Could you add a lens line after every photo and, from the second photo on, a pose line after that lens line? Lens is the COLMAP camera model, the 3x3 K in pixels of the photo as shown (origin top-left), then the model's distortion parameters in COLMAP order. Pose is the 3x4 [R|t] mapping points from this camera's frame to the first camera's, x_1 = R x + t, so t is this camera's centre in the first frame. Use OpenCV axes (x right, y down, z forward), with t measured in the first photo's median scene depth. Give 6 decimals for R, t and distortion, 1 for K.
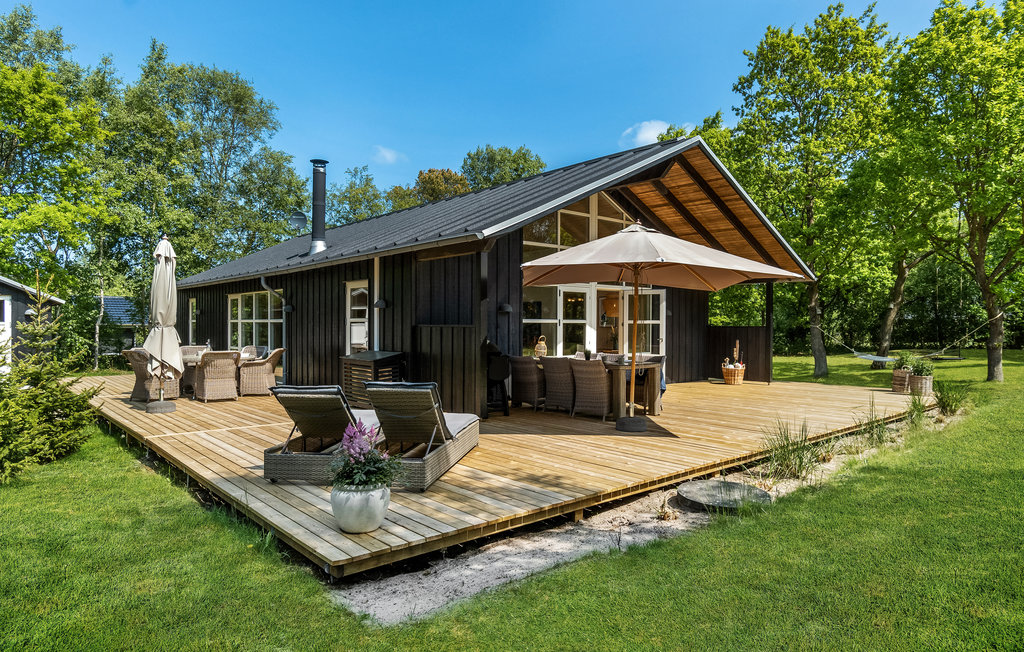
lens RADIAL K [[593.1, 0, 509.4], [0, 593.1, 338.8], [0, 0, 1]] dist [-0.004545, -0.001096]
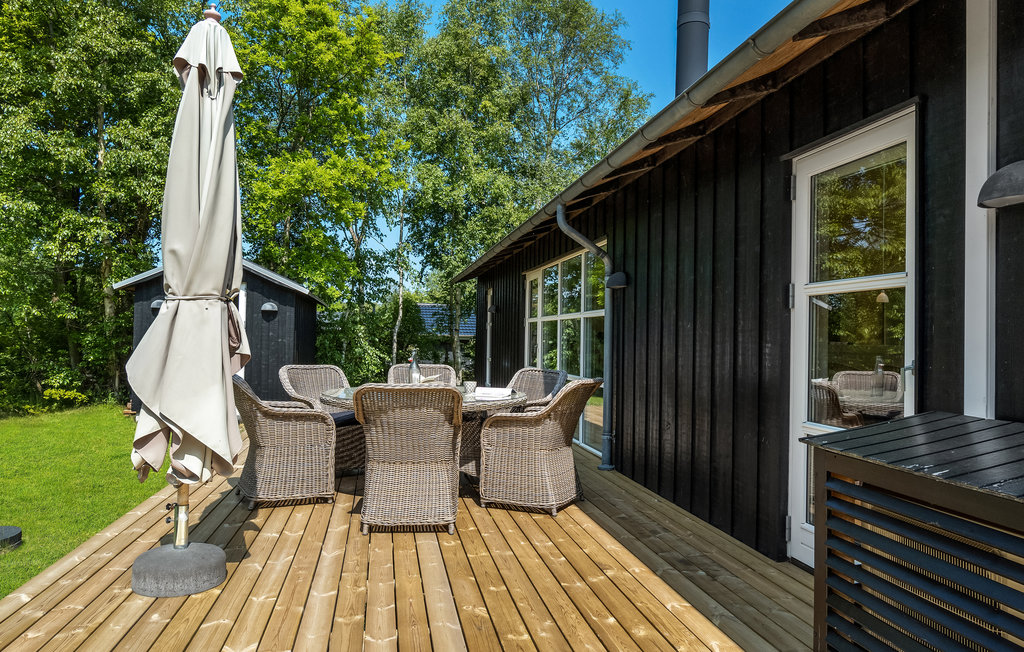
lens RADIAL K [[669.3, 0, 512.0], [0, 669.3, 326.0], [0, 0, 1]] dist [-0.007339, 0.000075]
pose [[0.849656, -0.002091, -0.527334, -0.172242], [-0.023693, 0.998831, -0.042135, 0.001754], [0.526805, 0.048294, 0.848613, 0.514699]]
